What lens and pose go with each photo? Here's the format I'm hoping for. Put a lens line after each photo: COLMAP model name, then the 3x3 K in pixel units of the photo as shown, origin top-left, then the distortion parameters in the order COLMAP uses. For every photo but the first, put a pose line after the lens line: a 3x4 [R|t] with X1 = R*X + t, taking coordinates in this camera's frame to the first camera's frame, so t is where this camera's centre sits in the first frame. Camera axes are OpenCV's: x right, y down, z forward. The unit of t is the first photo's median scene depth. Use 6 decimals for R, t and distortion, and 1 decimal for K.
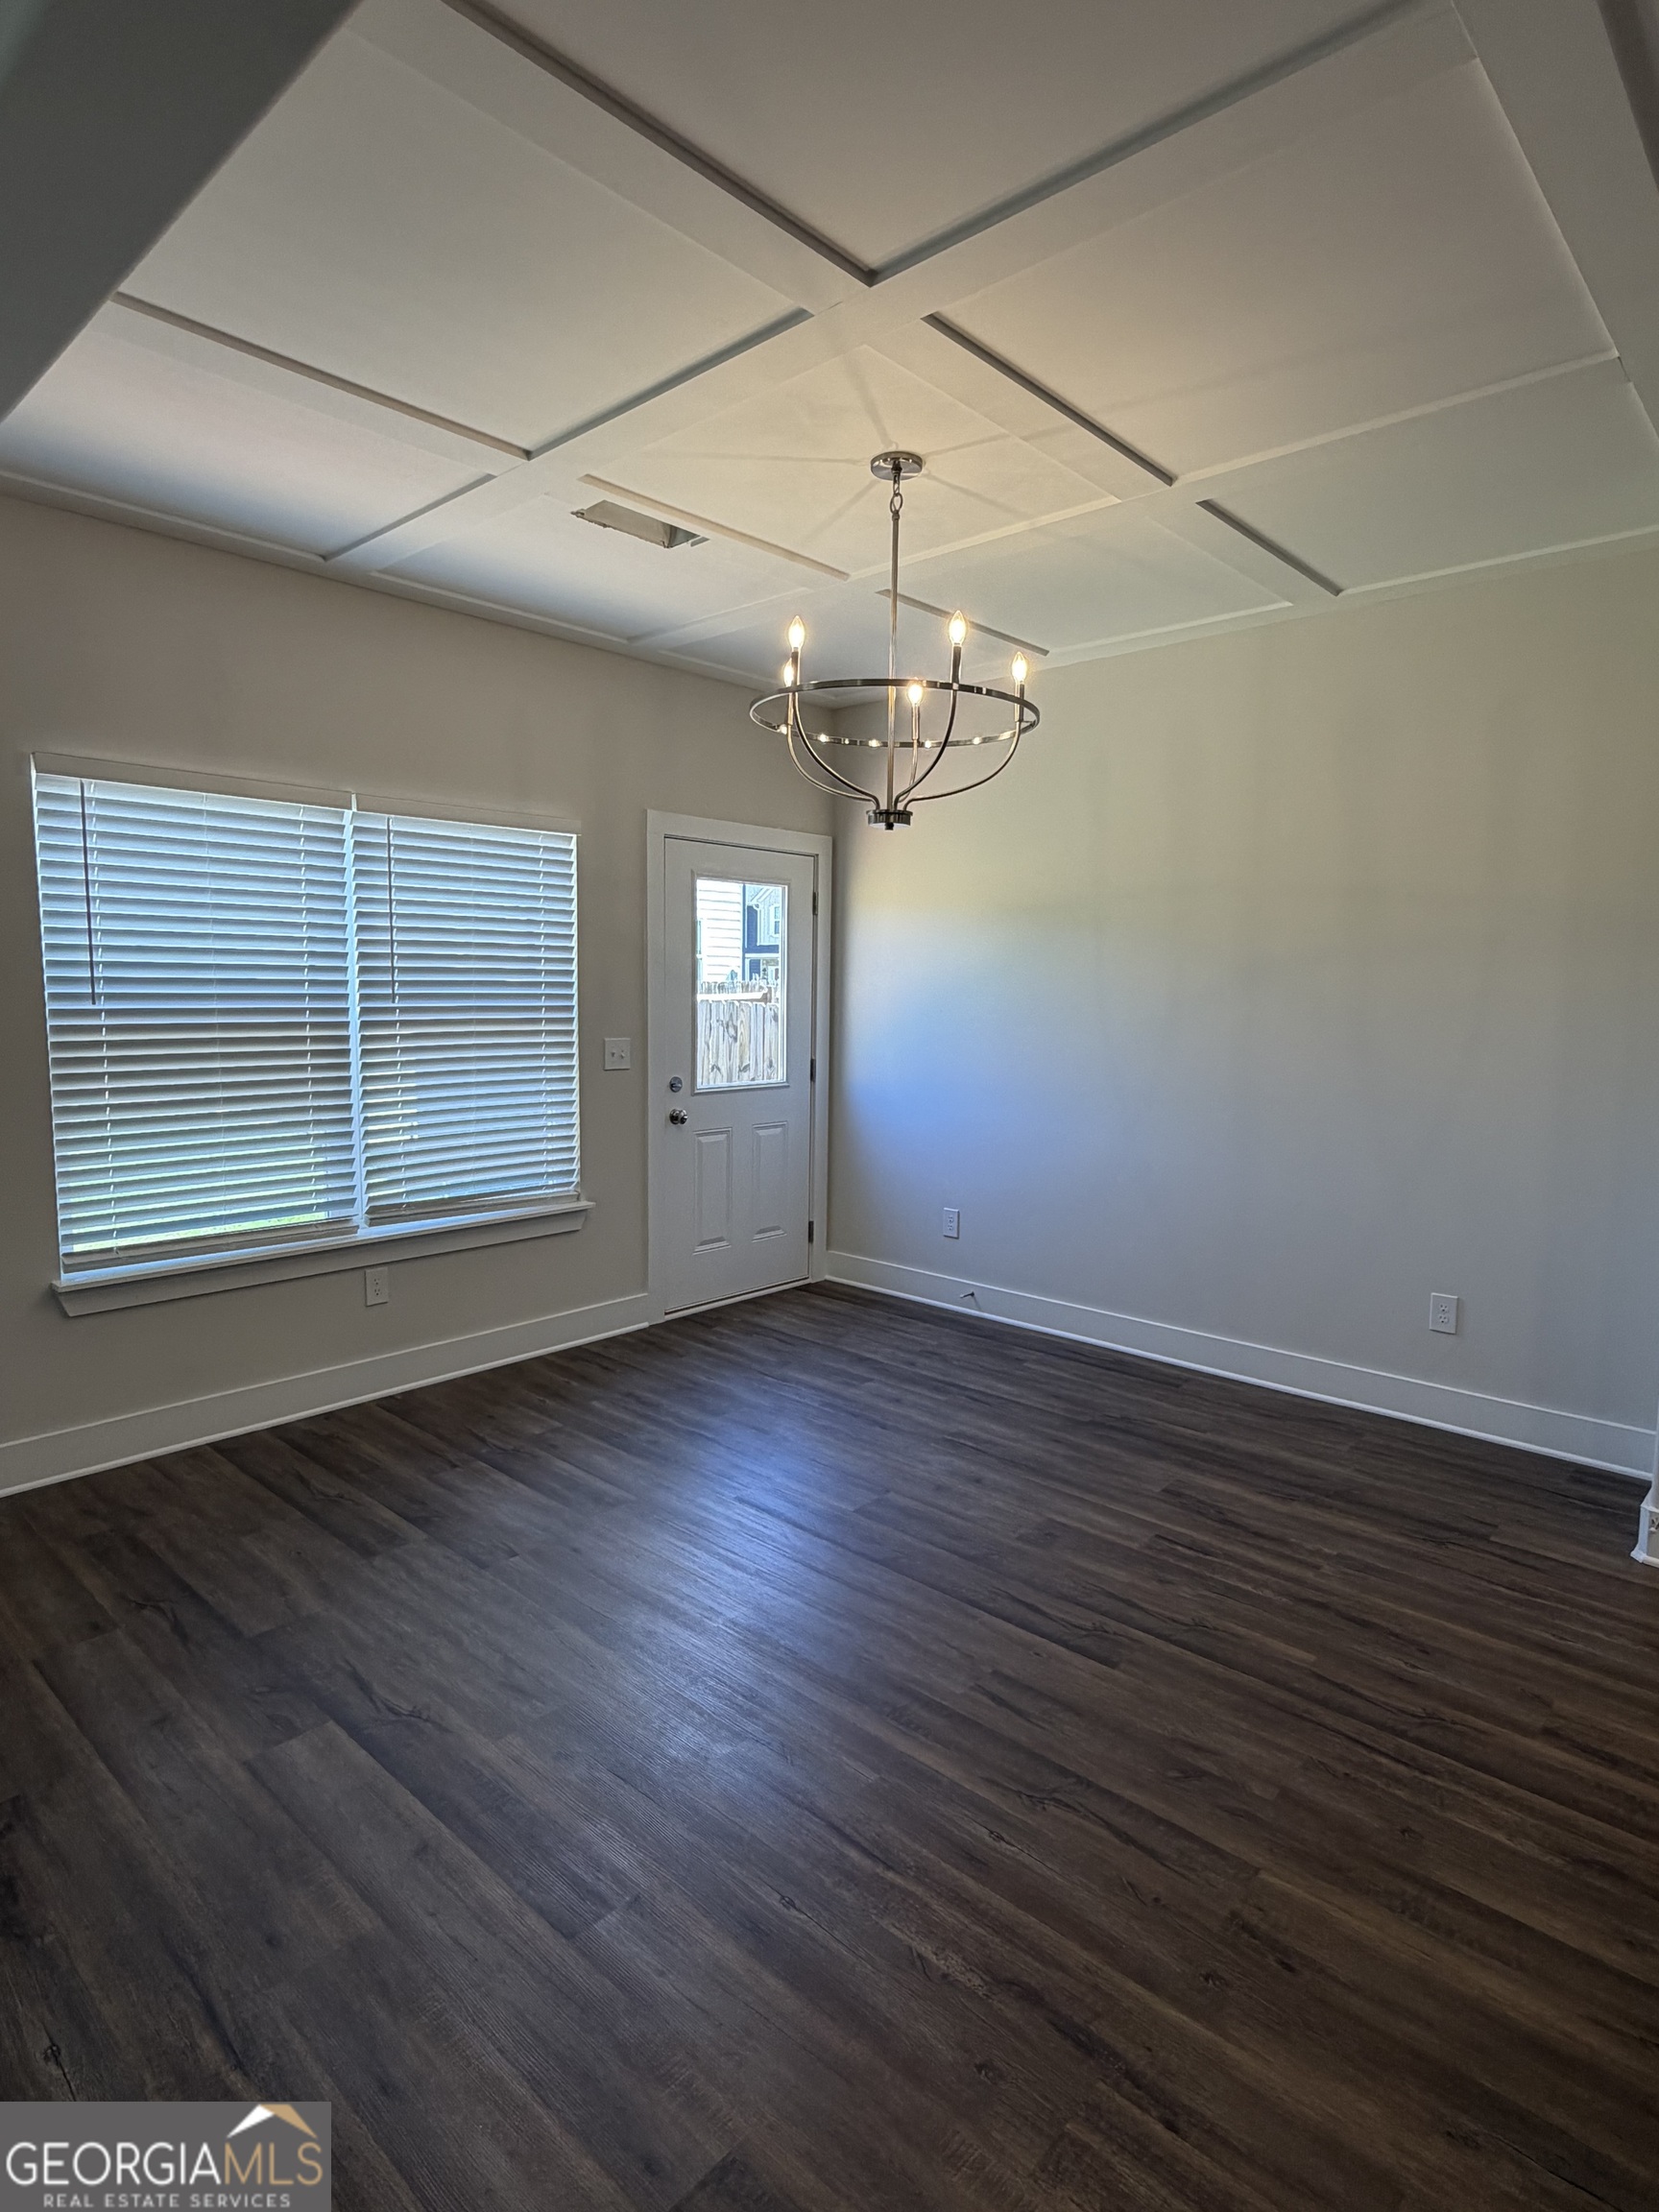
lens RADIAL K [[1183.4, 0, 832.8], [0, 1183.4, 1095.4], [0, 0, 1]] dist [0.001204, 0.000044]
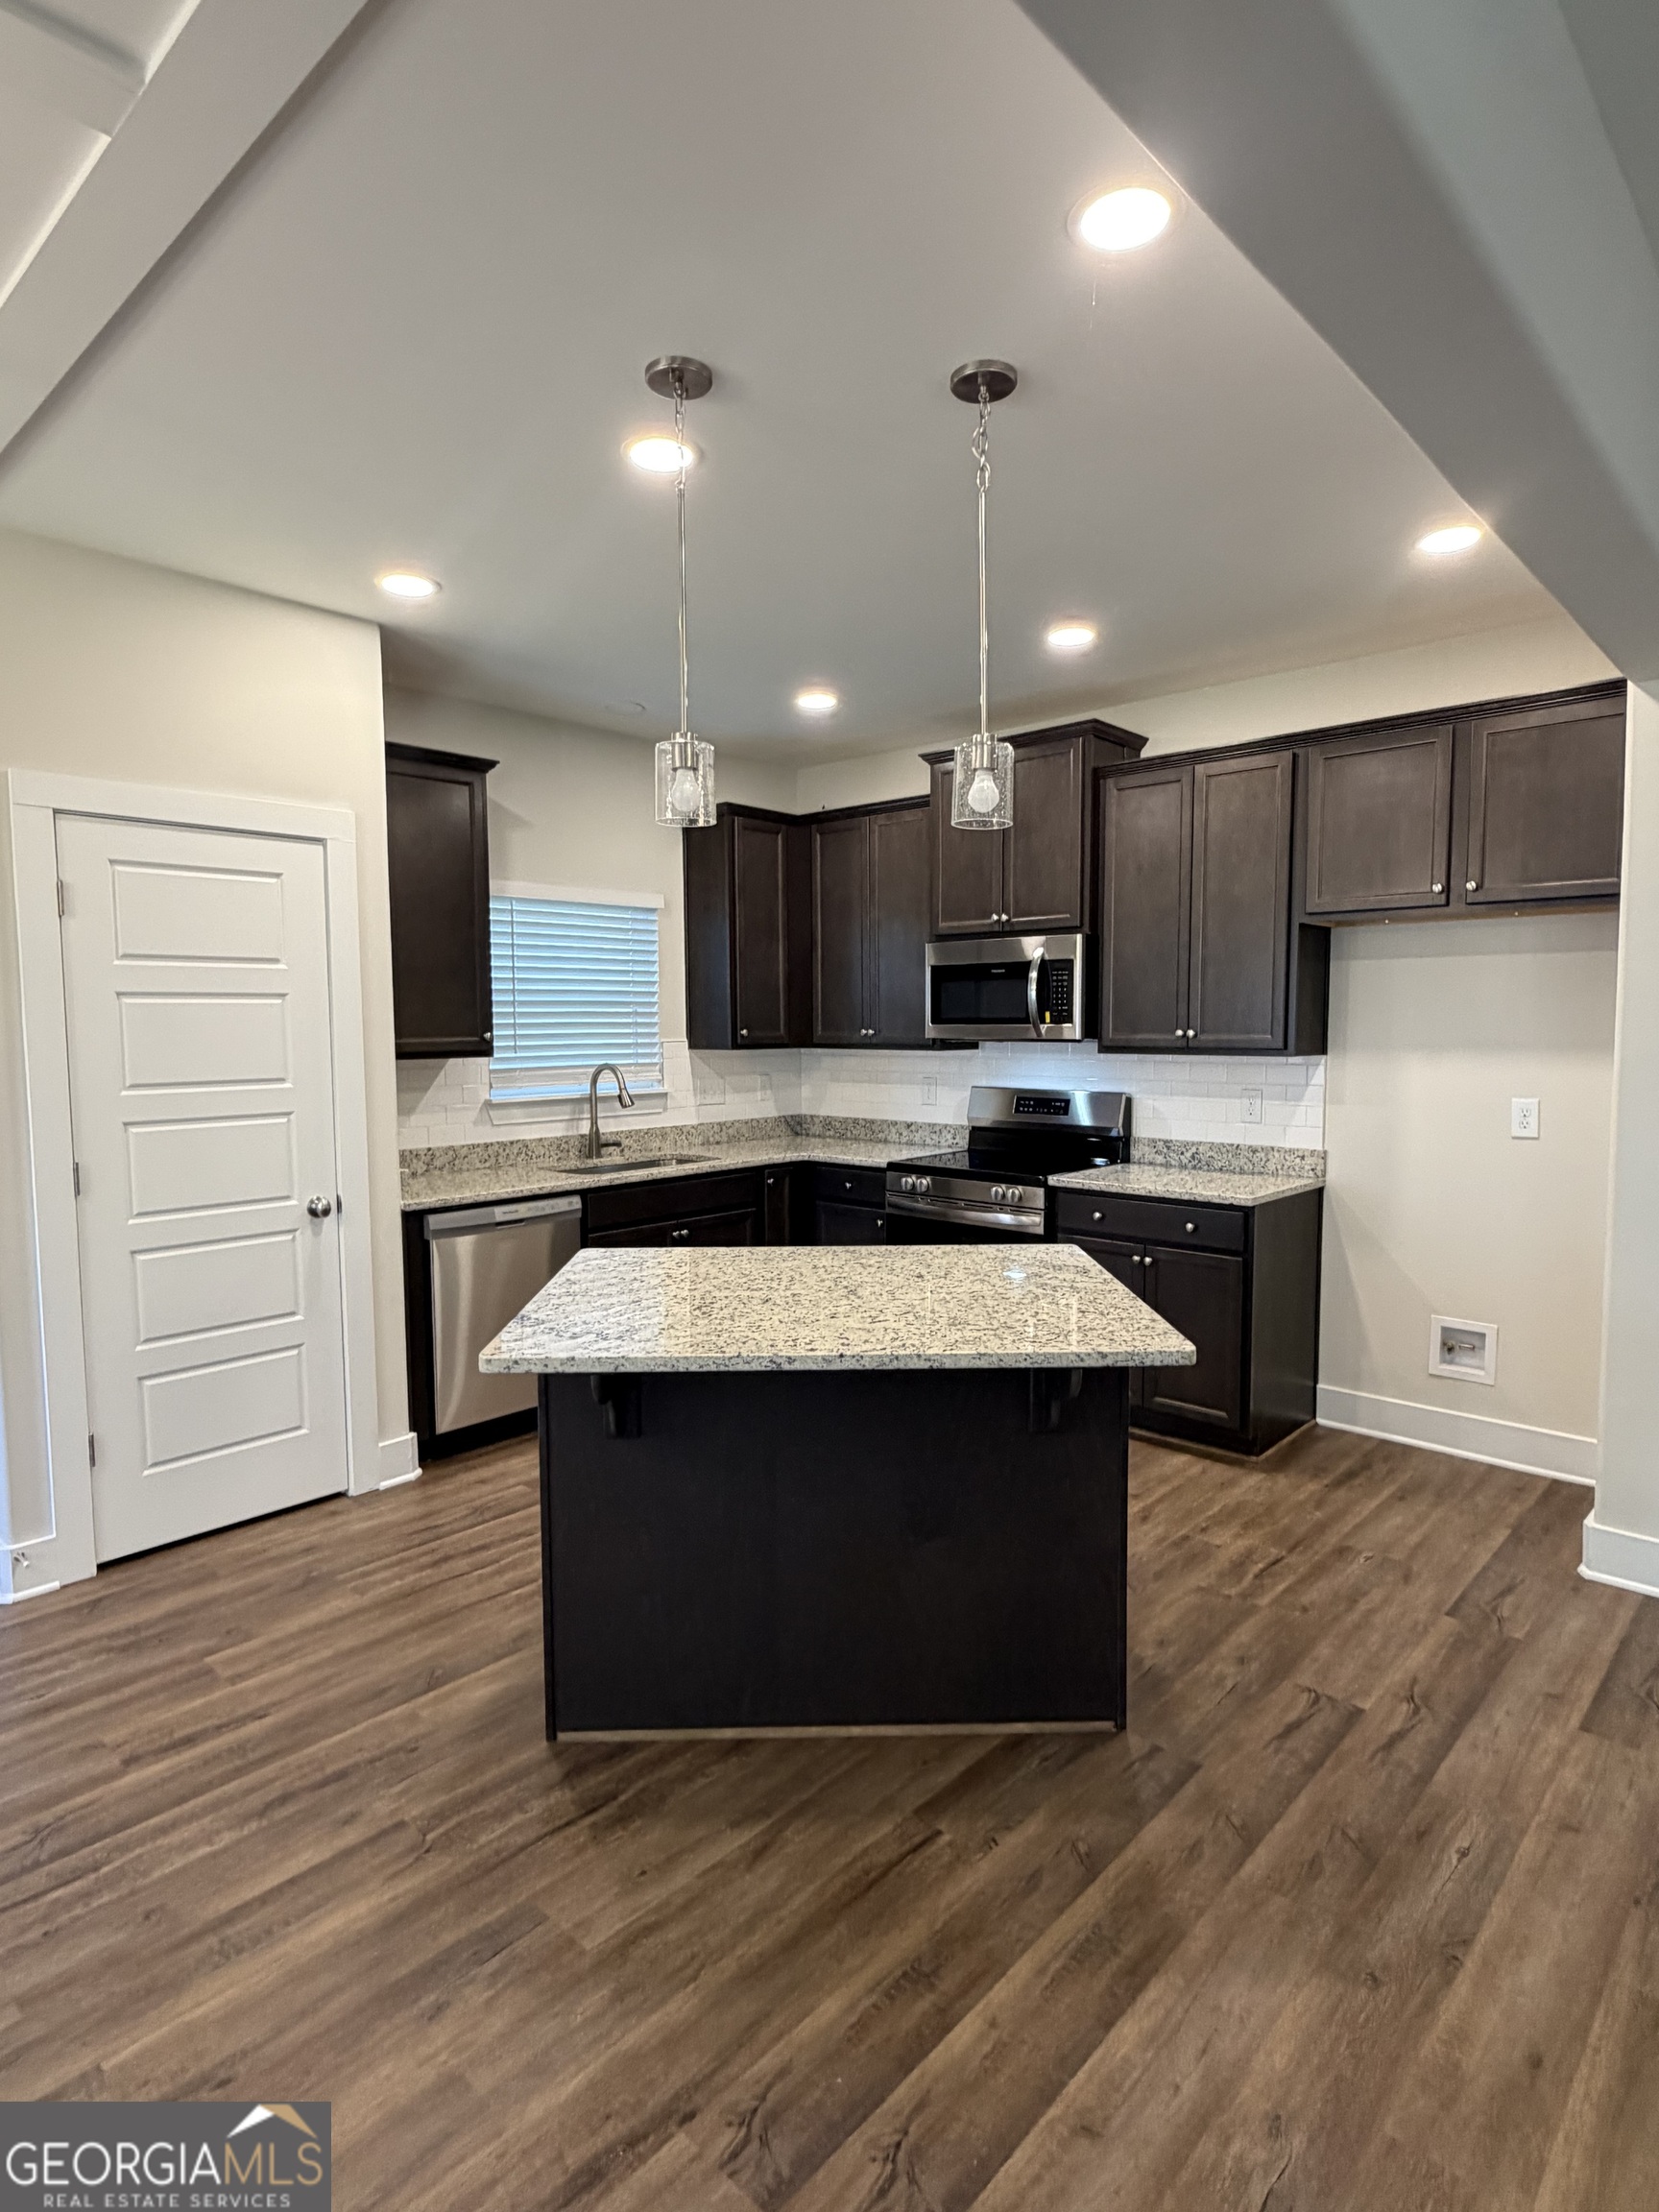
lens RADIAL K [[1183.4, 0, 840.7], [0, 1183.4, 1112.2], [0, 0, 1]] dist [0.001204, 0.000044]
pose [[-0.008509, -0.083397, 0.996480, -0.415517], [0.098550, 0.991595, 0.083829, -0.048642], [-0.995096, 0.098916, -0.000219, 0.369782]]
